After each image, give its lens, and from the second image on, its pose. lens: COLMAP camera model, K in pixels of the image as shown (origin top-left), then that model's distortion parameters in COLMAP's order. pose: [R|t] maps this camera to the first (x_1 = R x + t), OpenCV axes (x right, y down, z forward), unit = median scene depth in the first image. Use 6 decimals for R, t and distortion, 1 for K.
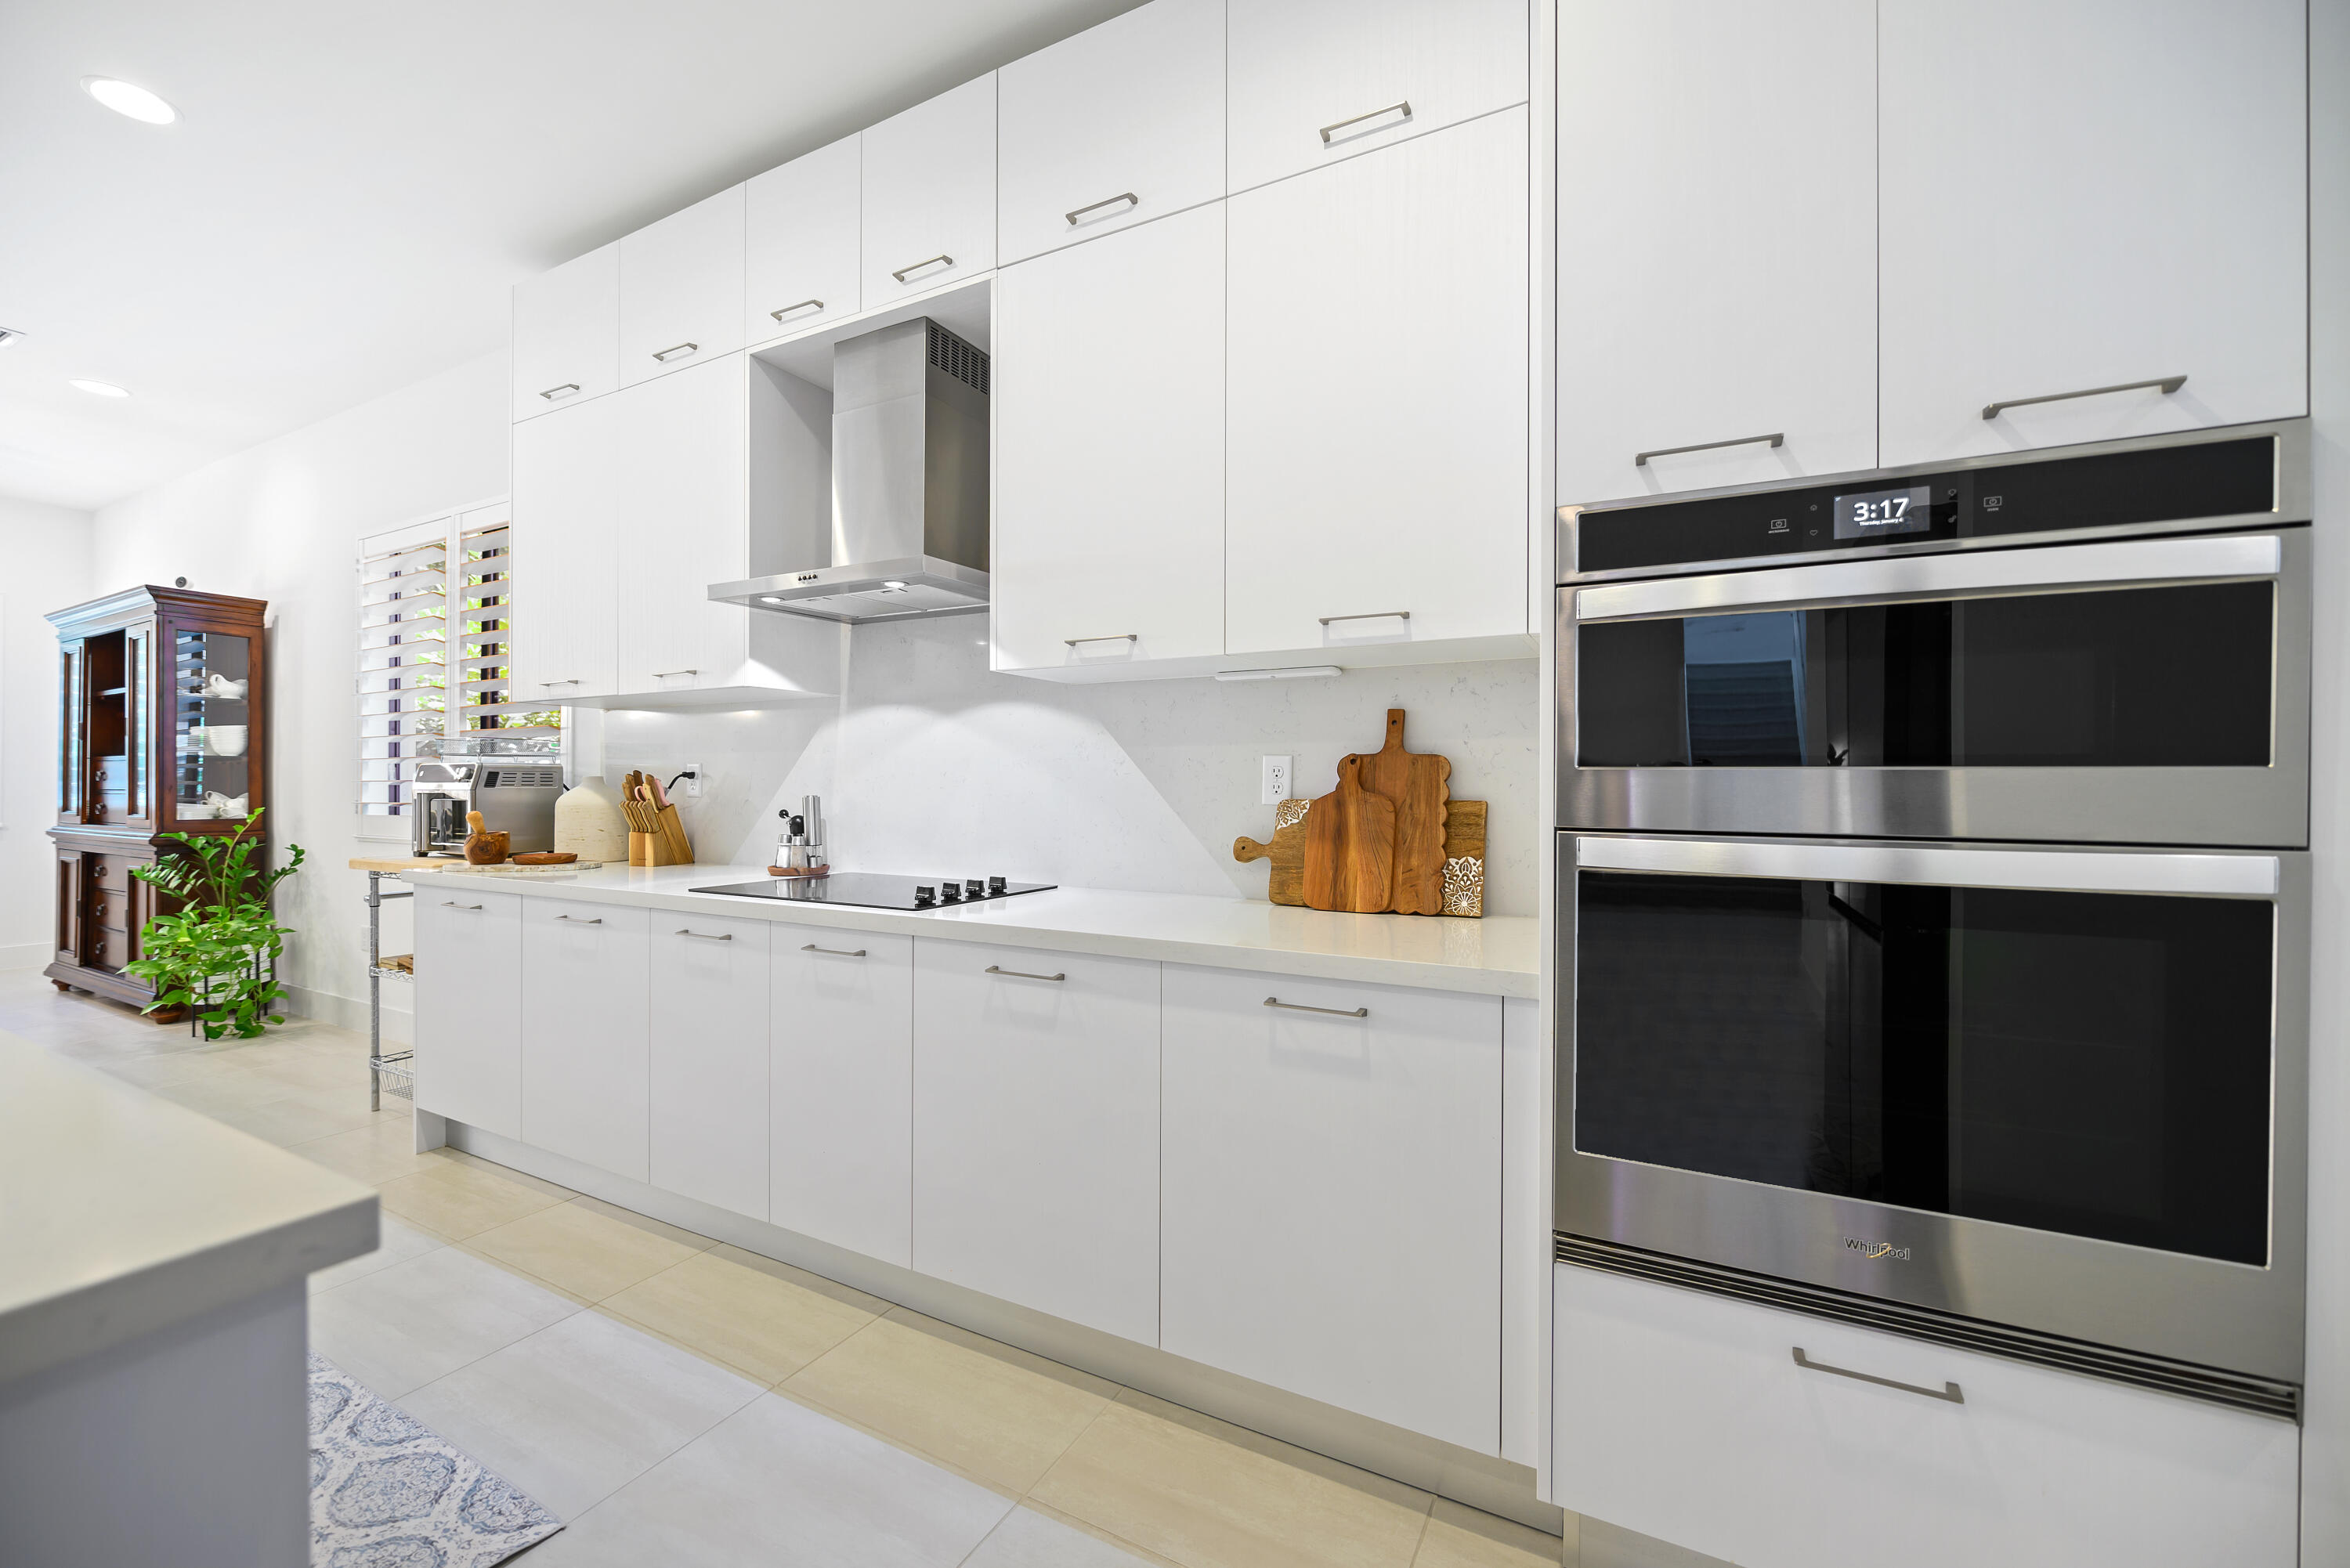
lens RADIAL K [[942.2, 0, 1170.0], [0, 942.2, 787.9], [0, 0, 1]] dist [-0.006157, -0.000357]
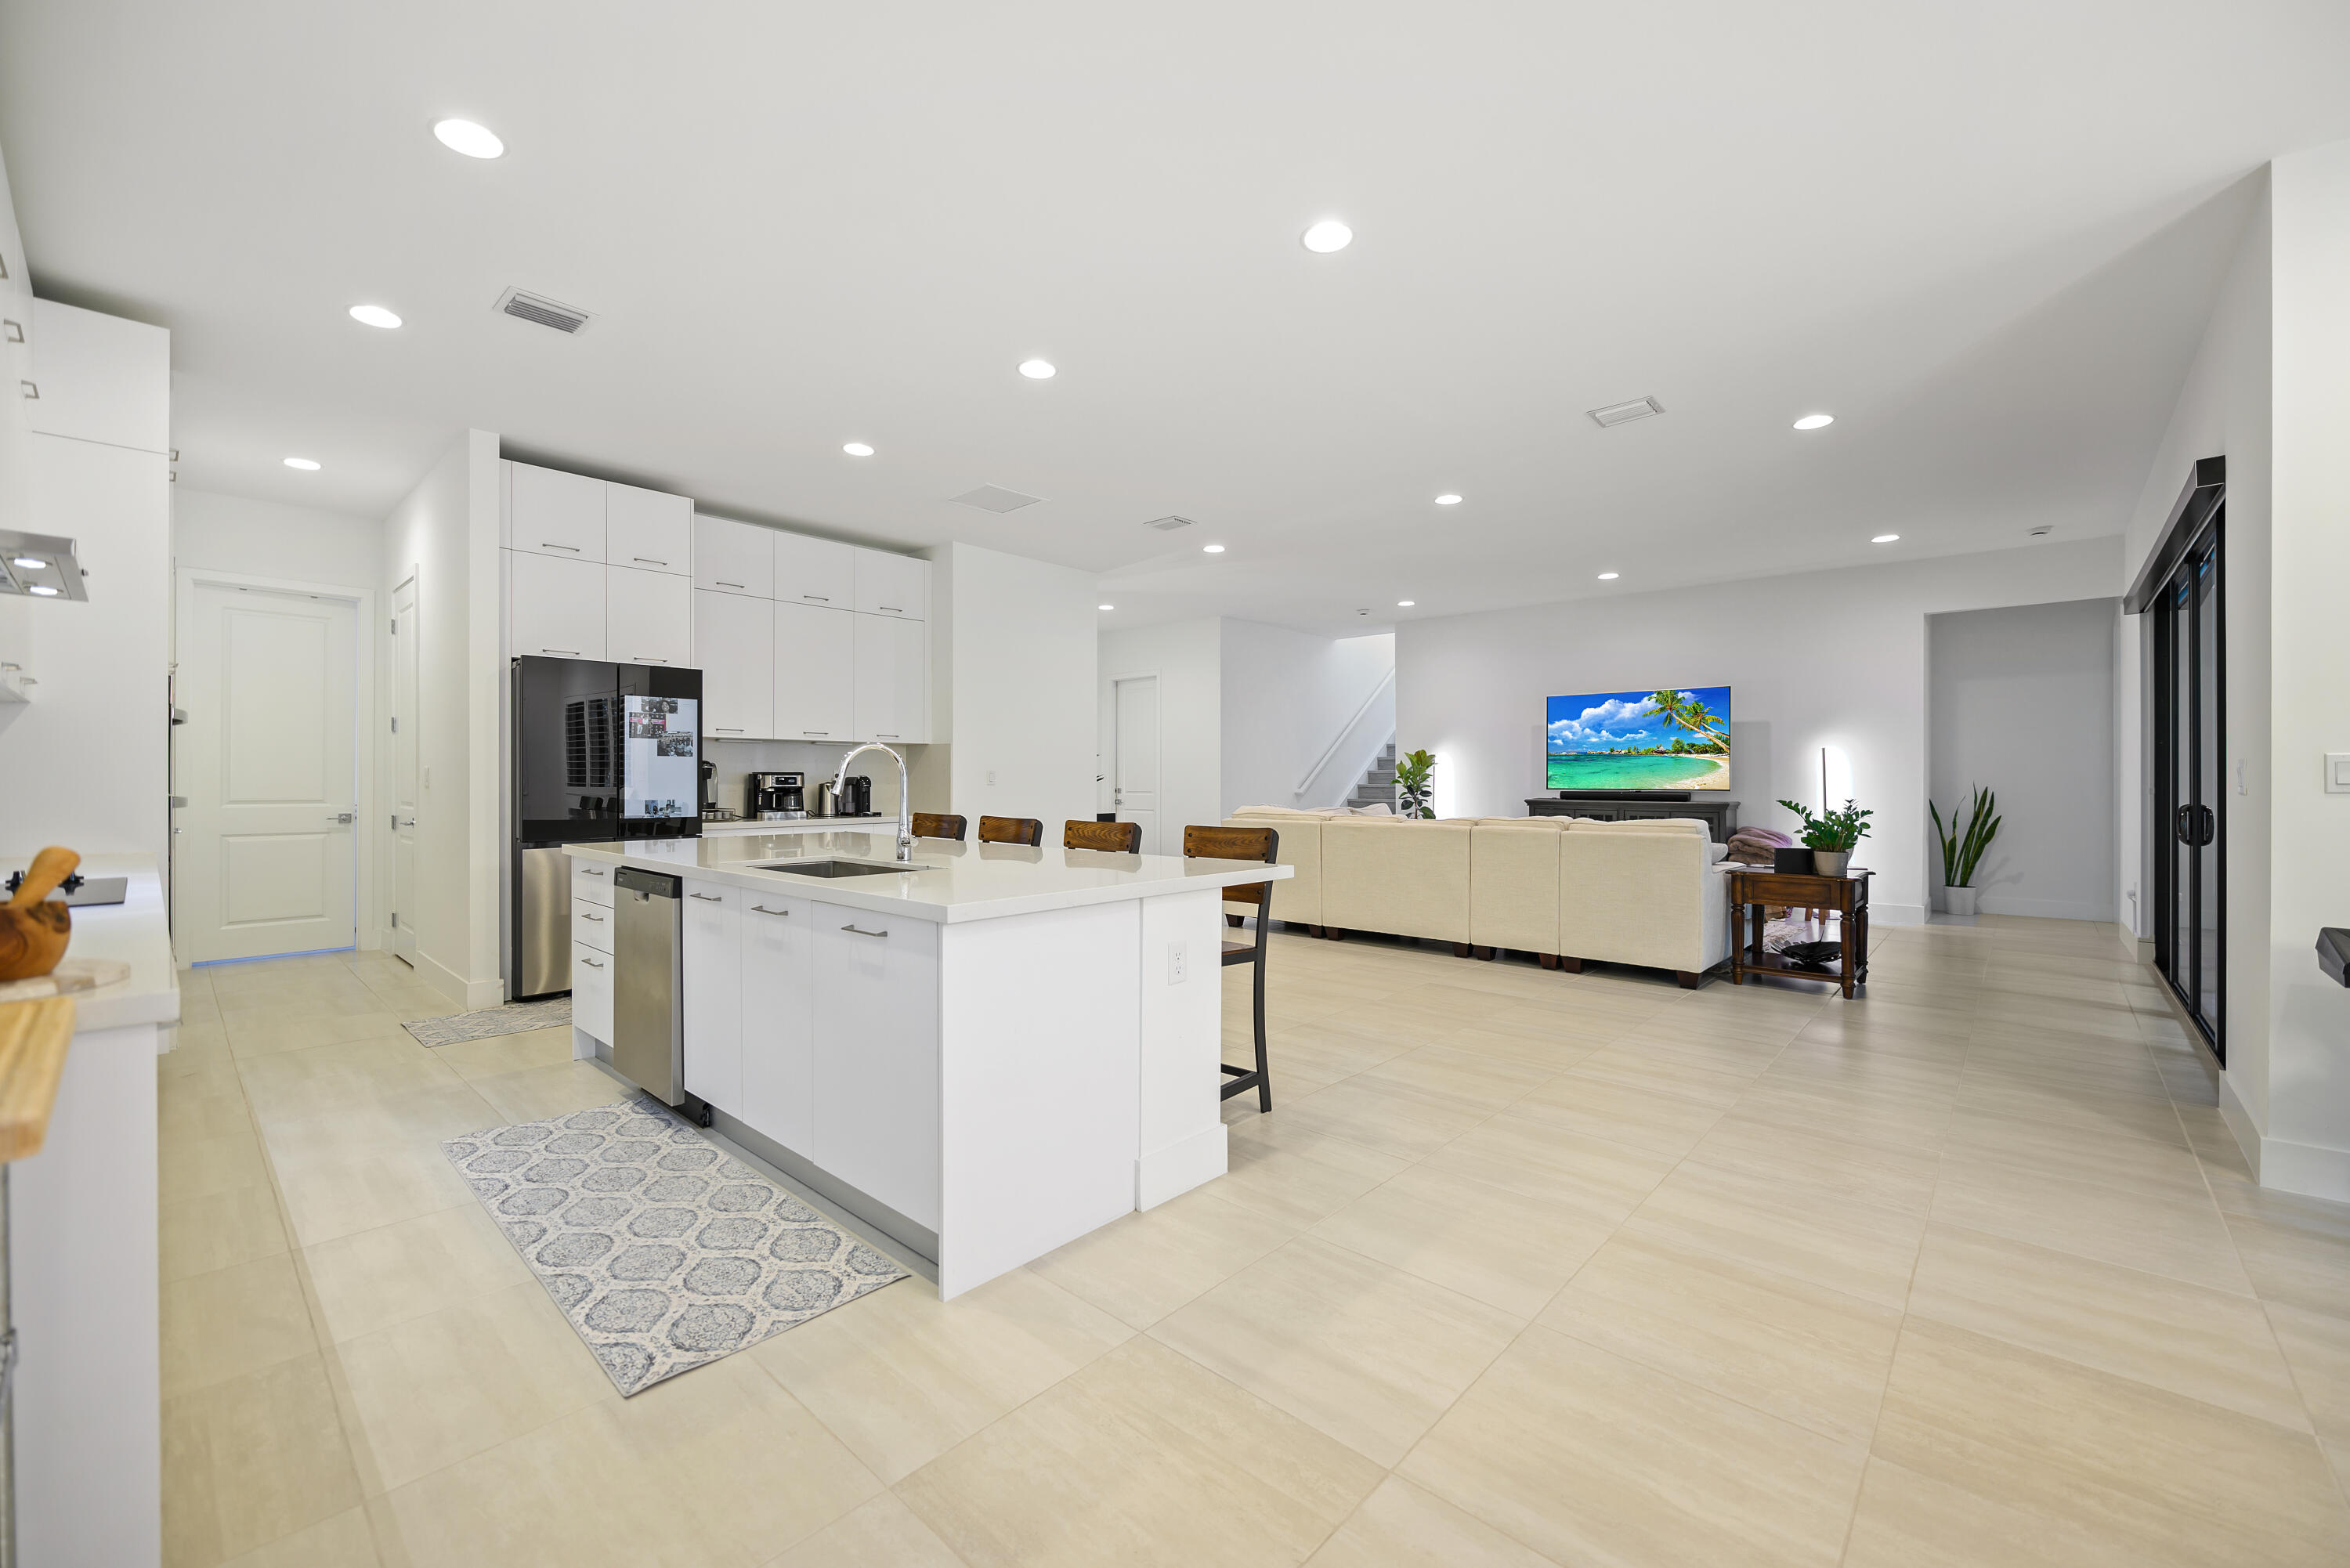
lens RADIAL K [[942.2, 0, 1181.5], [0, 942.2, 783.5], [0, 0, 1]] dist [-0.006157, -0.000357]
pose [[-0.970554, -0.003183, 0.240863, -1.905479], [-0.000545, 0.999939, 0.011021, -0.015984], [-0.240883, 0.010565, -0.970497, 1.818785]]
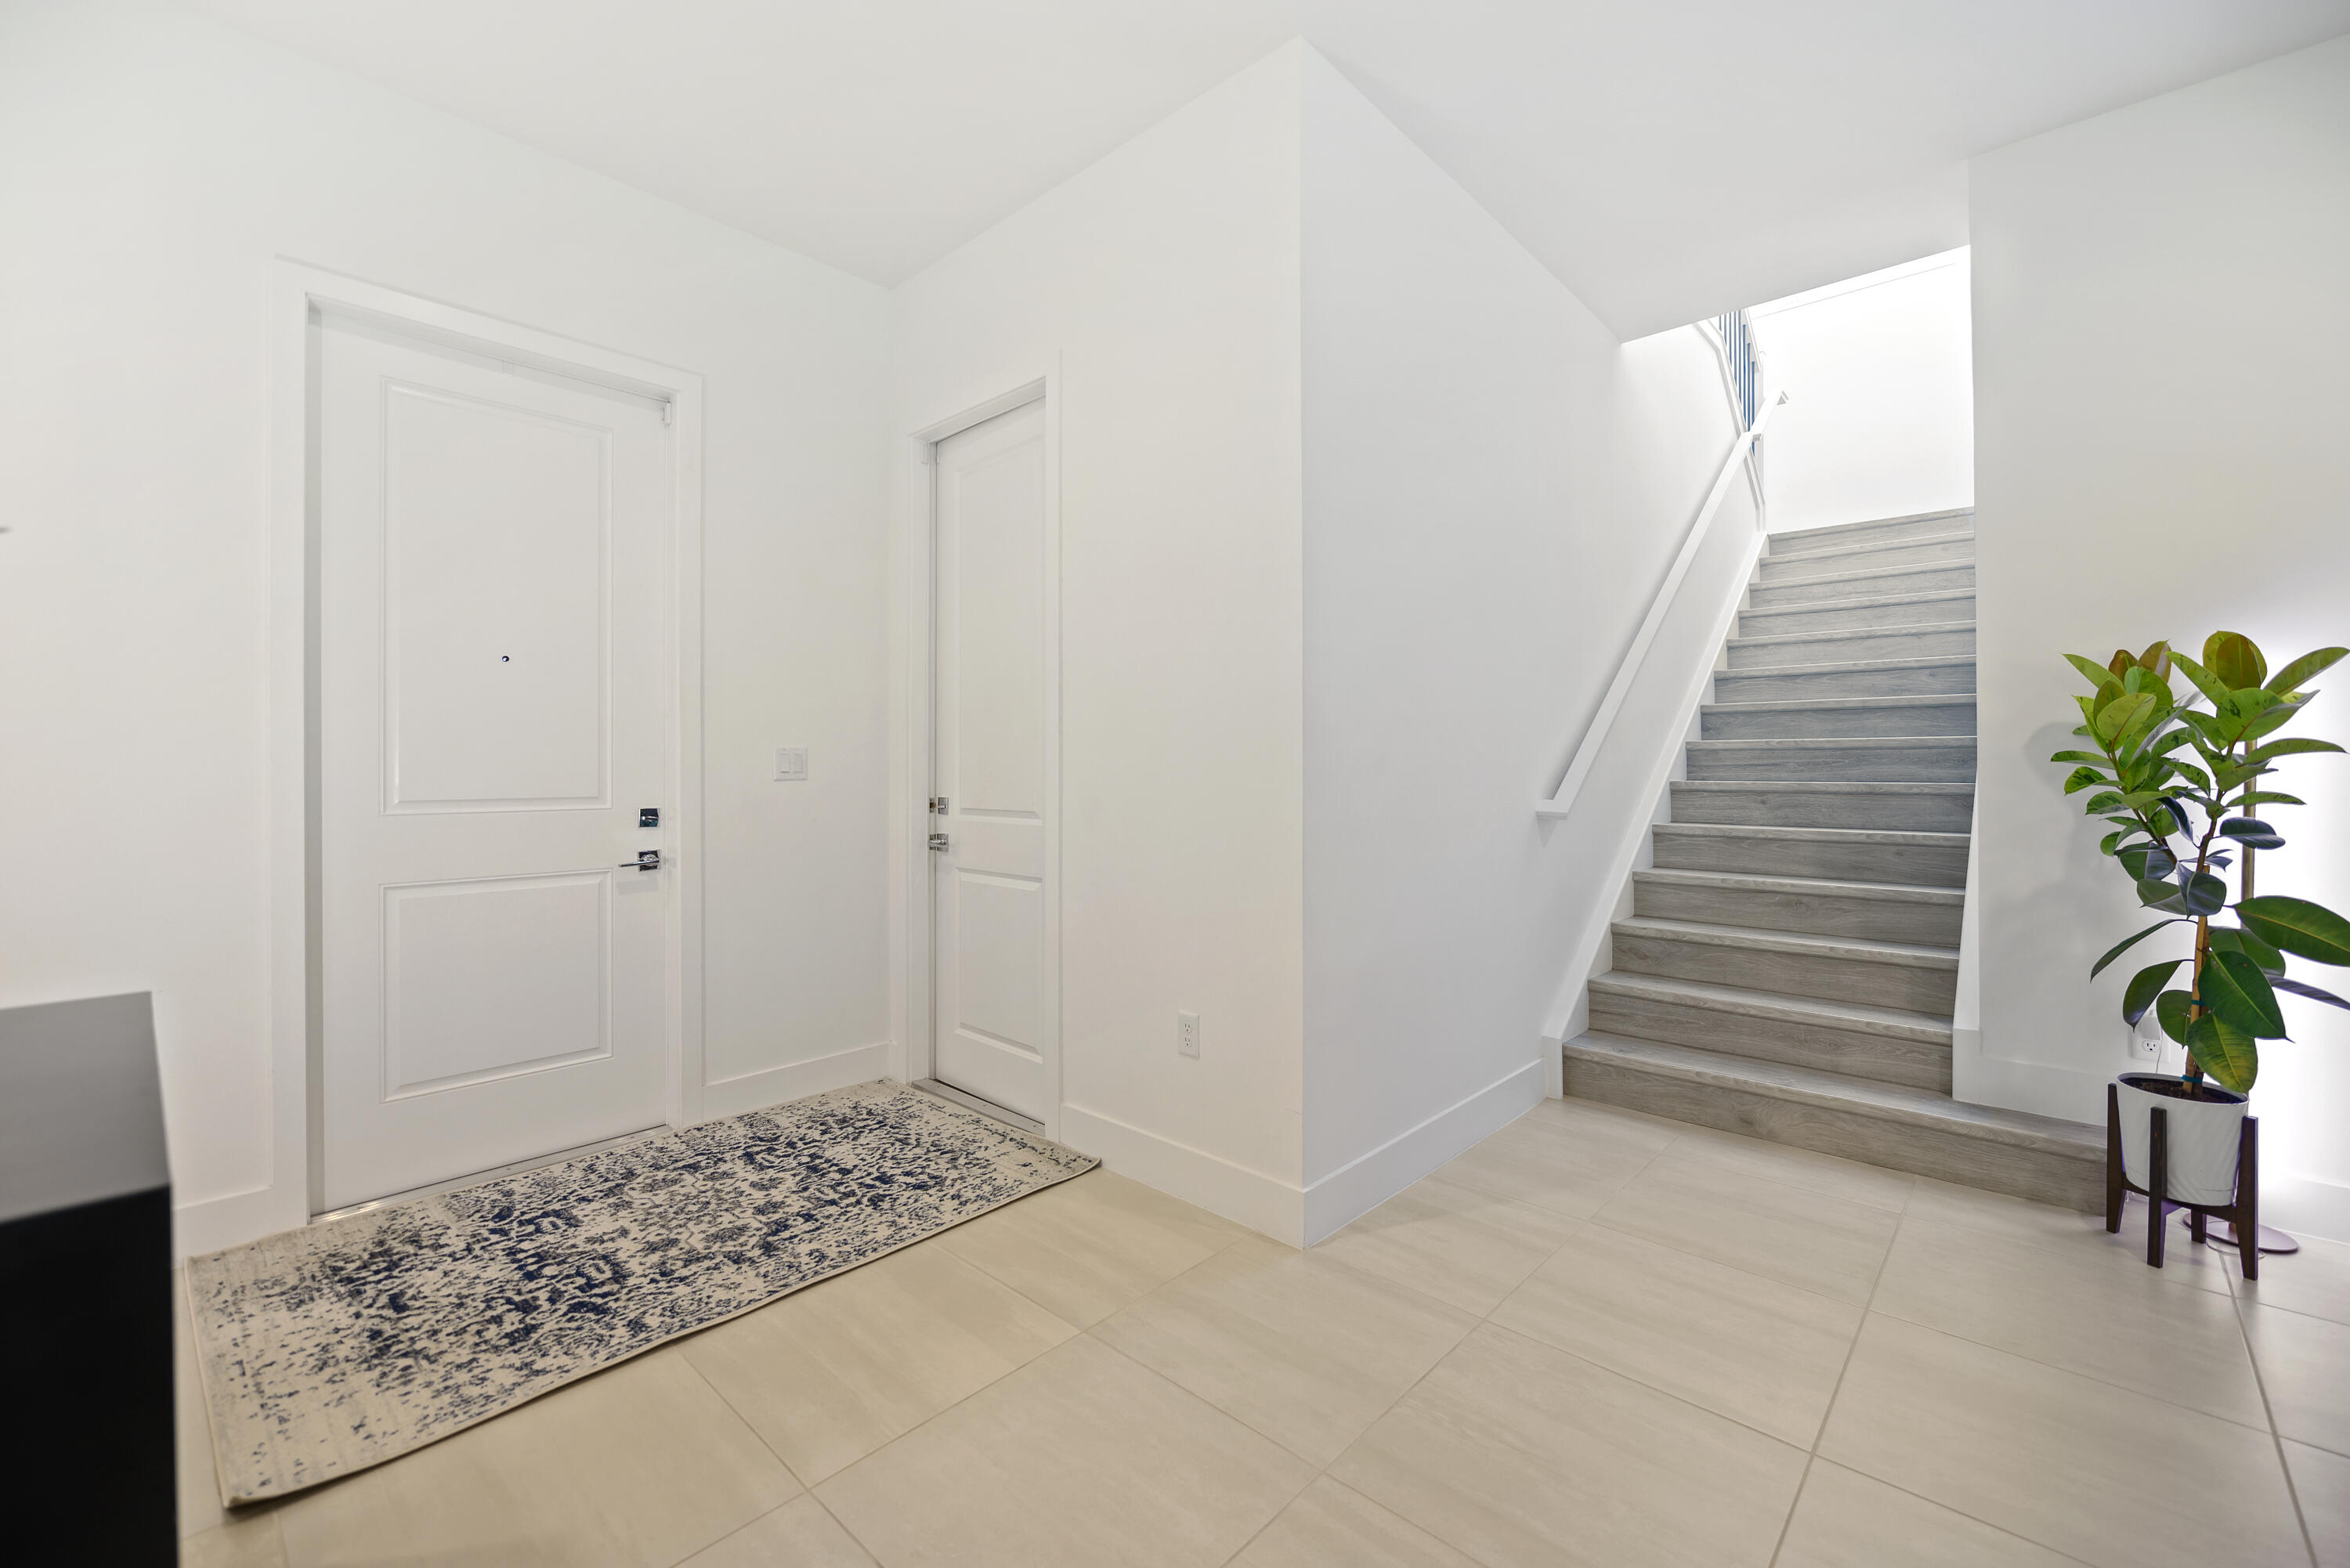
lens RADIAL K [[949.7, 0, 1205.8], [0, 949.7, 764.4], [0, 0, 1]] dist [-0.004097, -0.000164]
pose [[-0.971543, -0.002818, 0.236845, -1.070090], [-0.002164, 0.999993, 0.003023, 0.009698], [-0.236852, 0.002424, -0.971543, -1.897975]]
